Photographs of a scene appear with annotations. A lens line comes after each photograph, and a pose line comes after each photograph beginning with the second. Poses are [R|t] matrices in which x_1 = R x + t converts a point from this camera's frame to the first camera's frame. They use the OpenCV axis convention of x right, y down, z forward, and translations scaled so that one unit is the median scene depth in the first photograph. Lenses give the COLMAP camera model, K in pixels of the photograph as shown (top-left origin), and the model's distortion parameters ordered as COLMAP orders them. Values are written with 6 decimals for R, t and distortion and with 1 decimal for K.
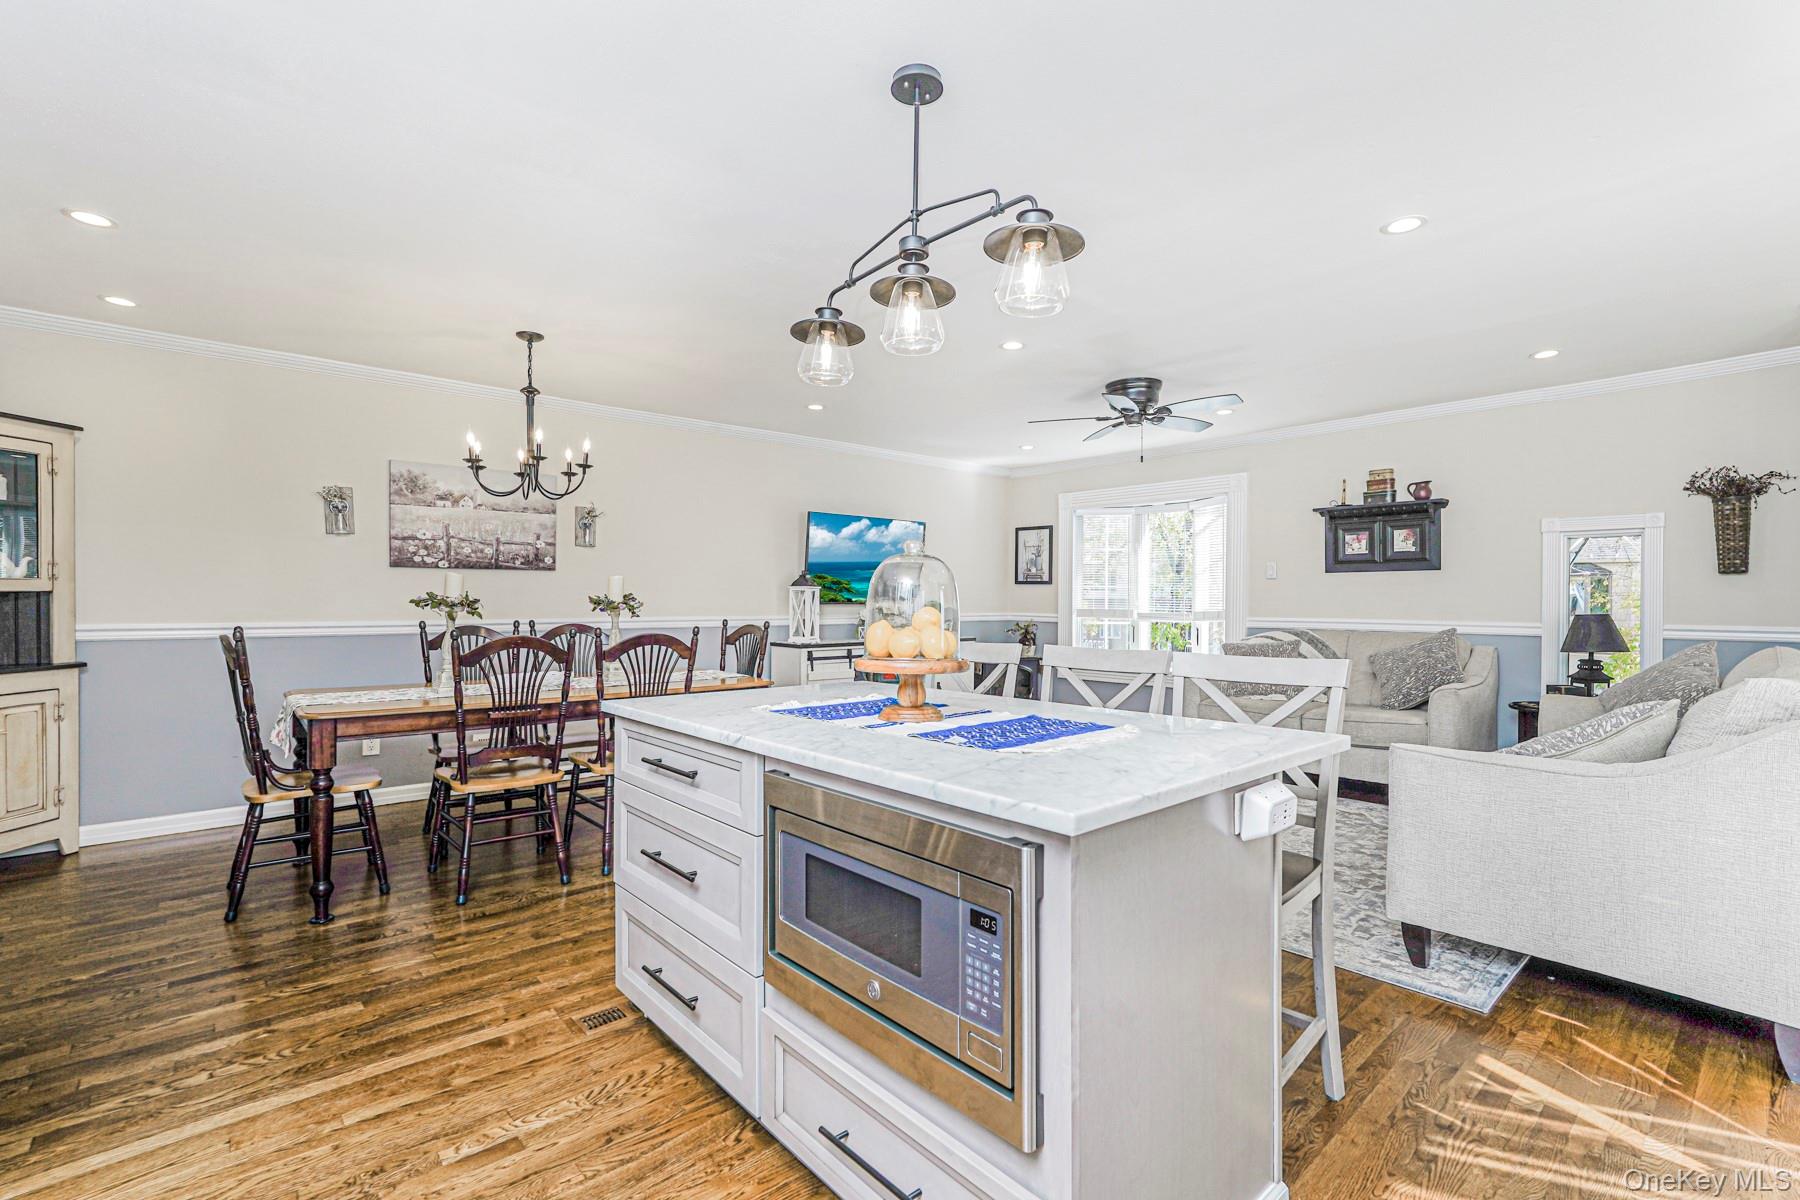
lens RADIAL K [[814.1, 0, 898.8], [0, 814.1, 604.5], [0, 0, 1]] dist [-0.010843, -0.000043]
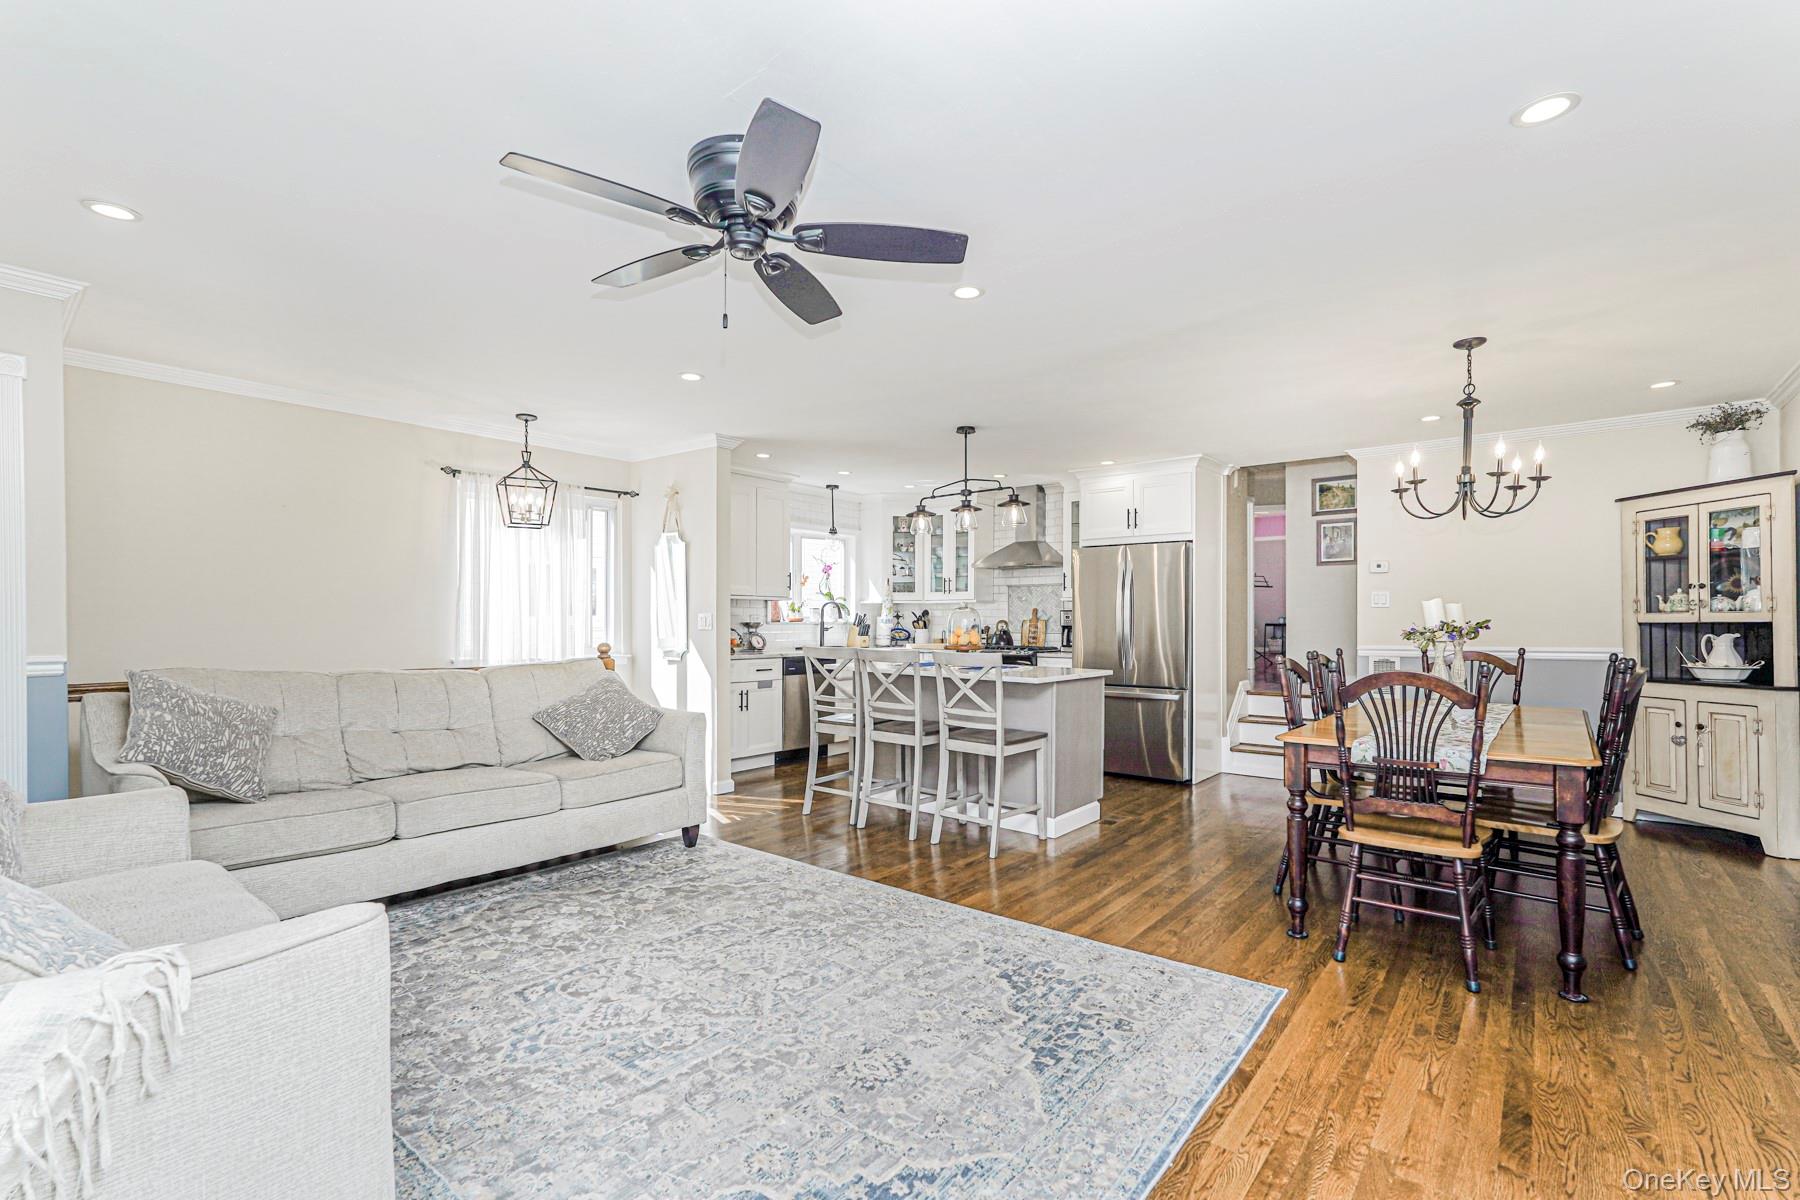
lens RADIAL K [[800.8, 0, 901.0], [0, 800.8, 624.5], [0, 0, 1]] dist [0.001251, 0.006130]
pose [[-0.984281, -0.005294, -0.176532, 0.277387], [-0.007810, 0.999877, 0.013565, -0.014232], [0.176439, 0.014731, -0.984201, 1.452503]]
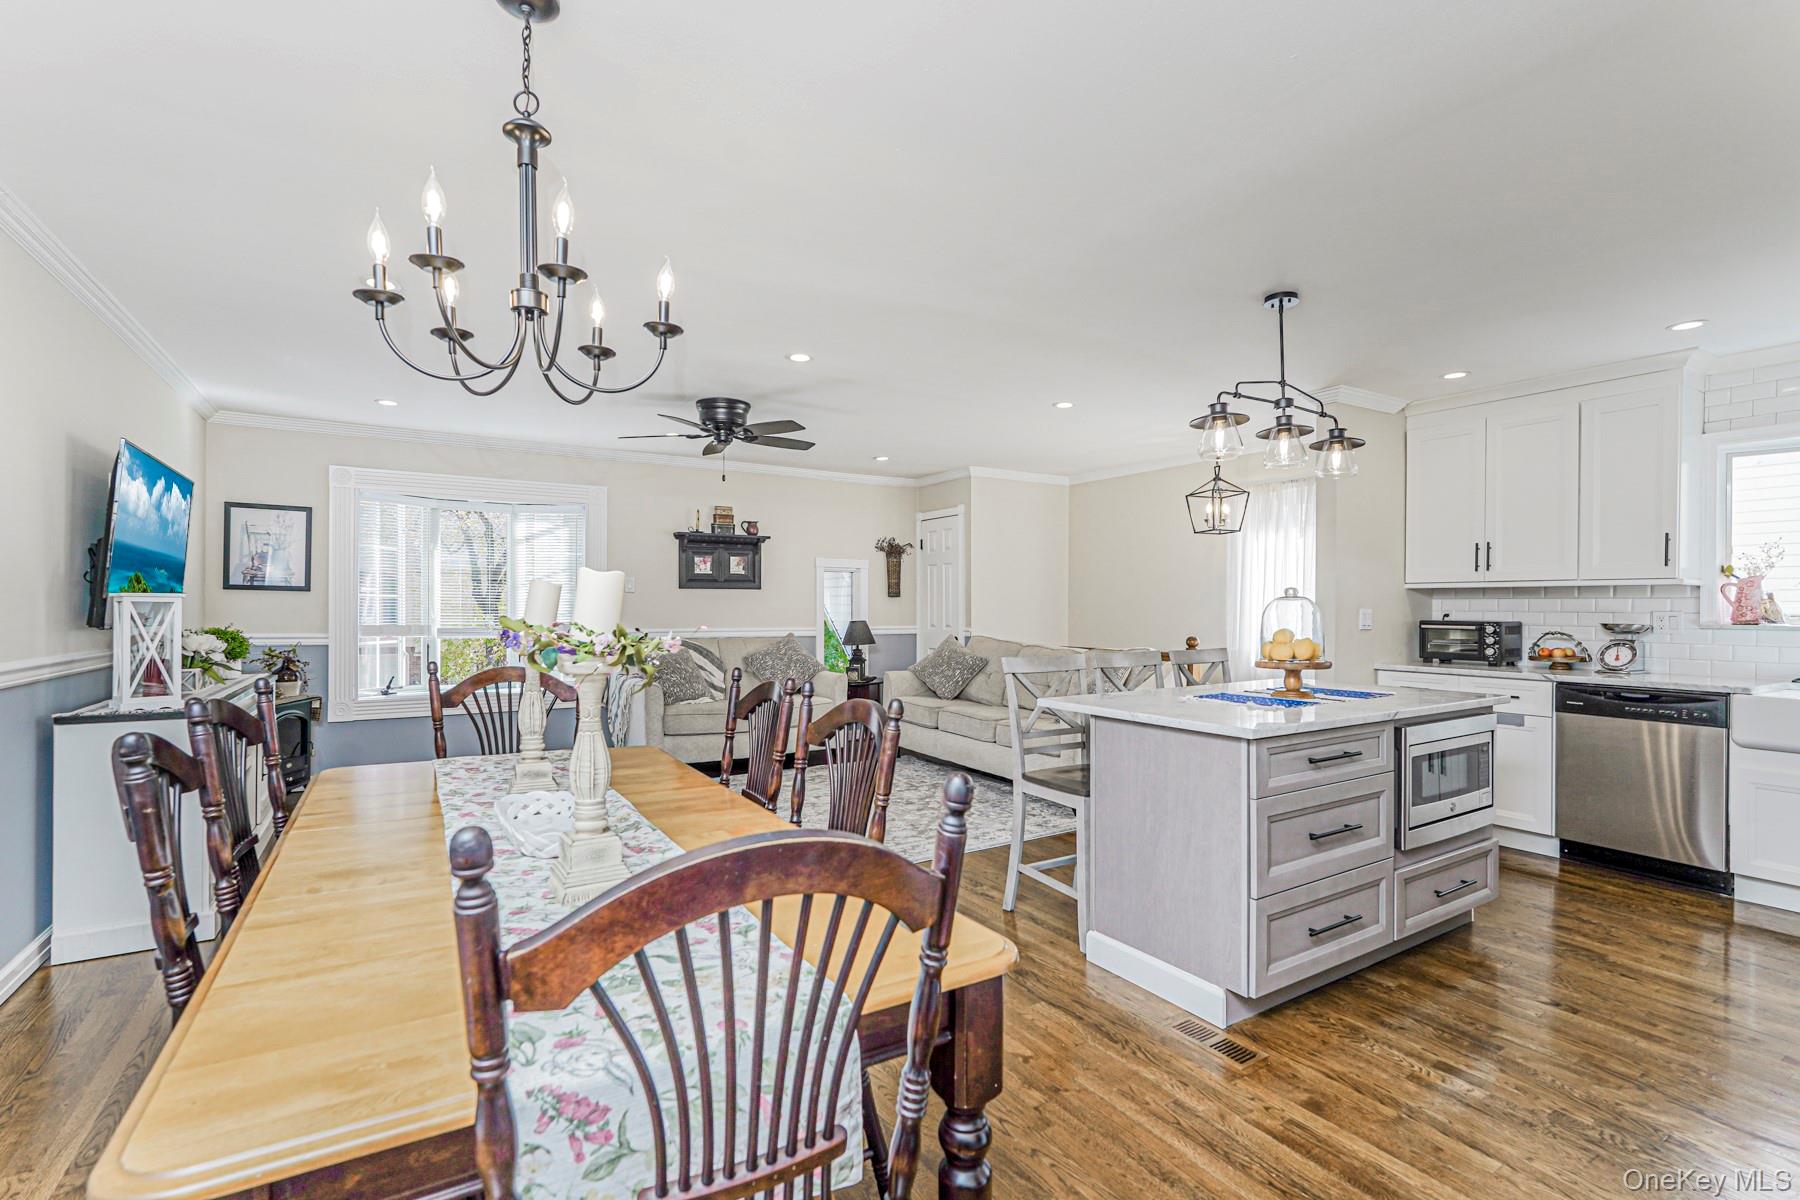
lens RADIAL K [[821.9, 0, 916.5], [0, 821.9, 604.3], [0, 0, 1]] dist [-0.023368, 0.007192]
pose [[0.142091, 0.001429, 0.989853, -0.681770], [0.002899, 0.999994, -0.001860, -0.016476], [-0.989849, 0.003134, 0.142086, 0.603162]]
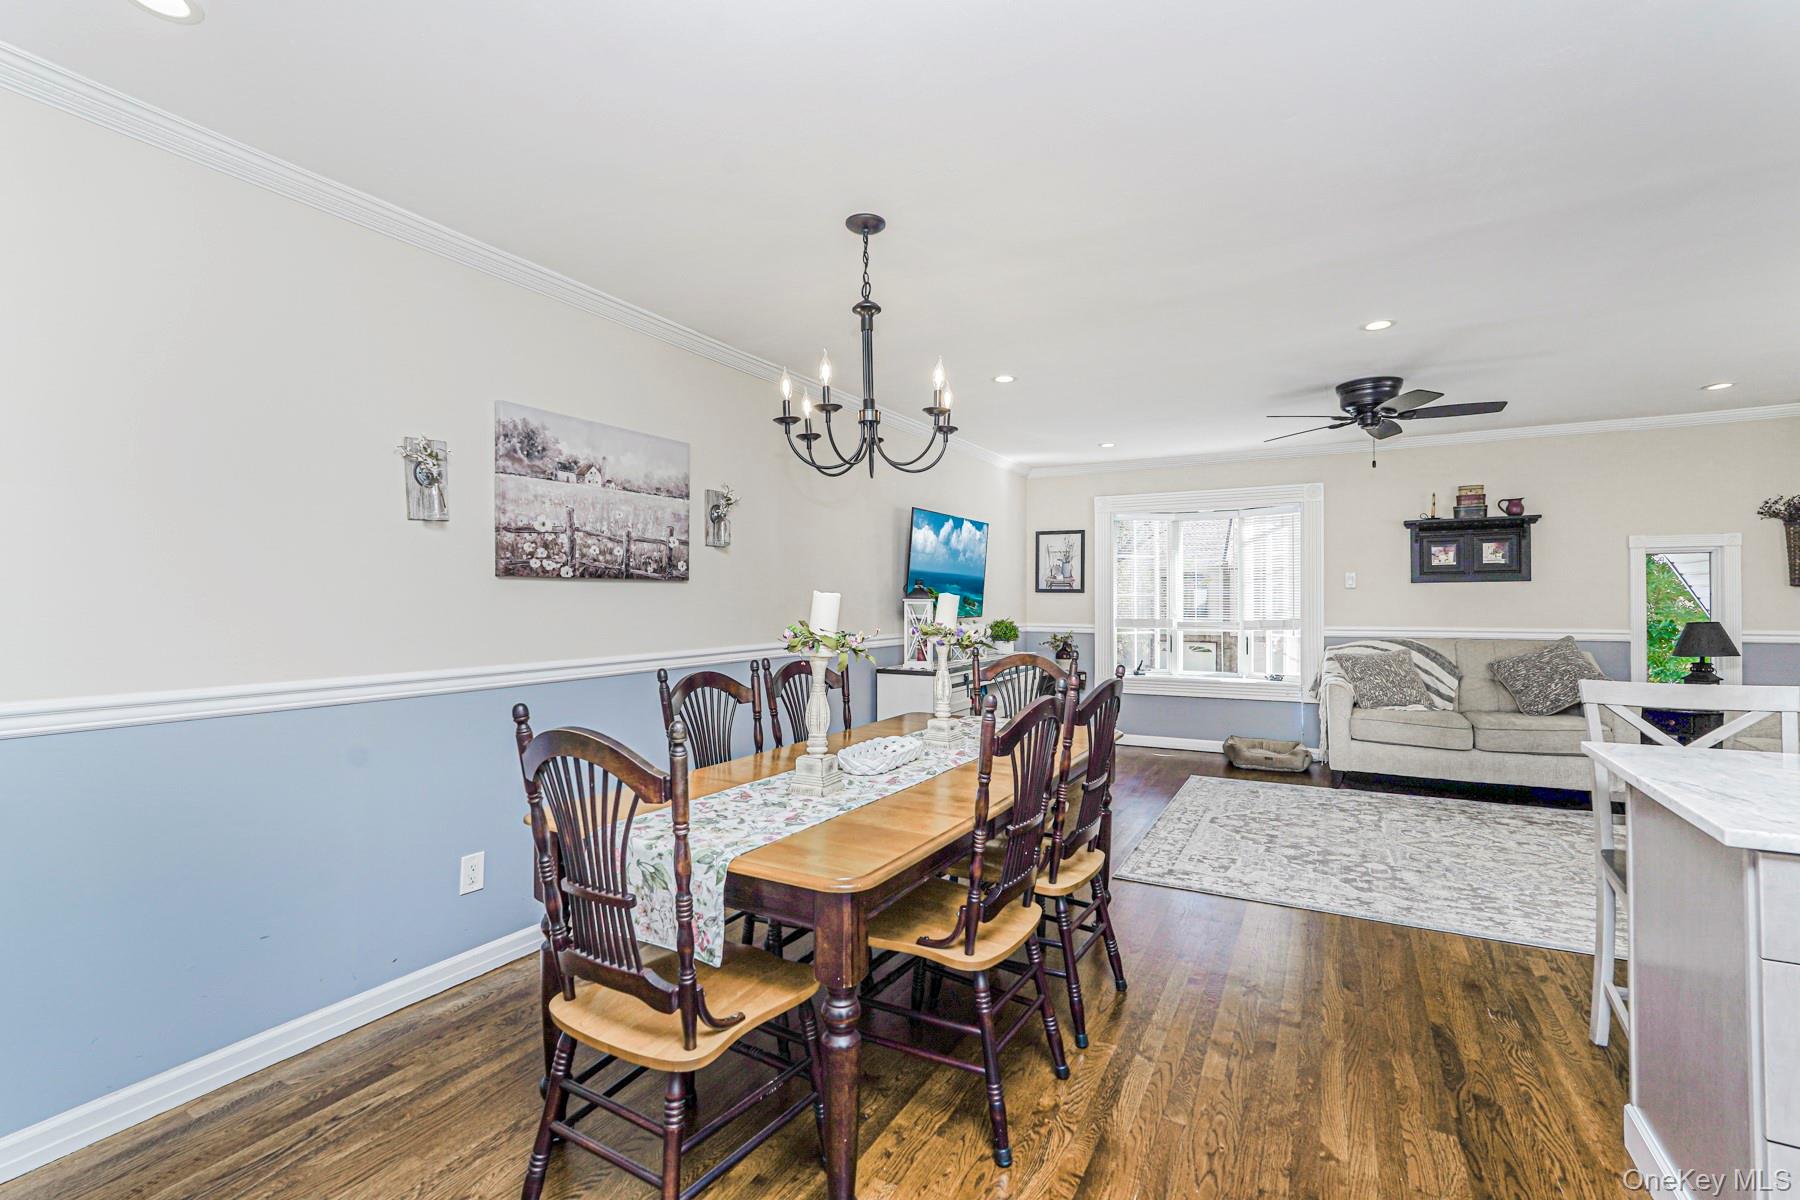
lens RADIAL K [[806.4, 0, 900.5], [0, 806.4, 598.6], [0, 0, 1]] dist [-0.010017, 0.006400]
pose [[0.936980, -0.006503, 0.349323, -0.531552], [0.009011, 0.999944, -0.005555, -0.022940], [-0.349268, 0.008353, 0.936986, 0.317359]]
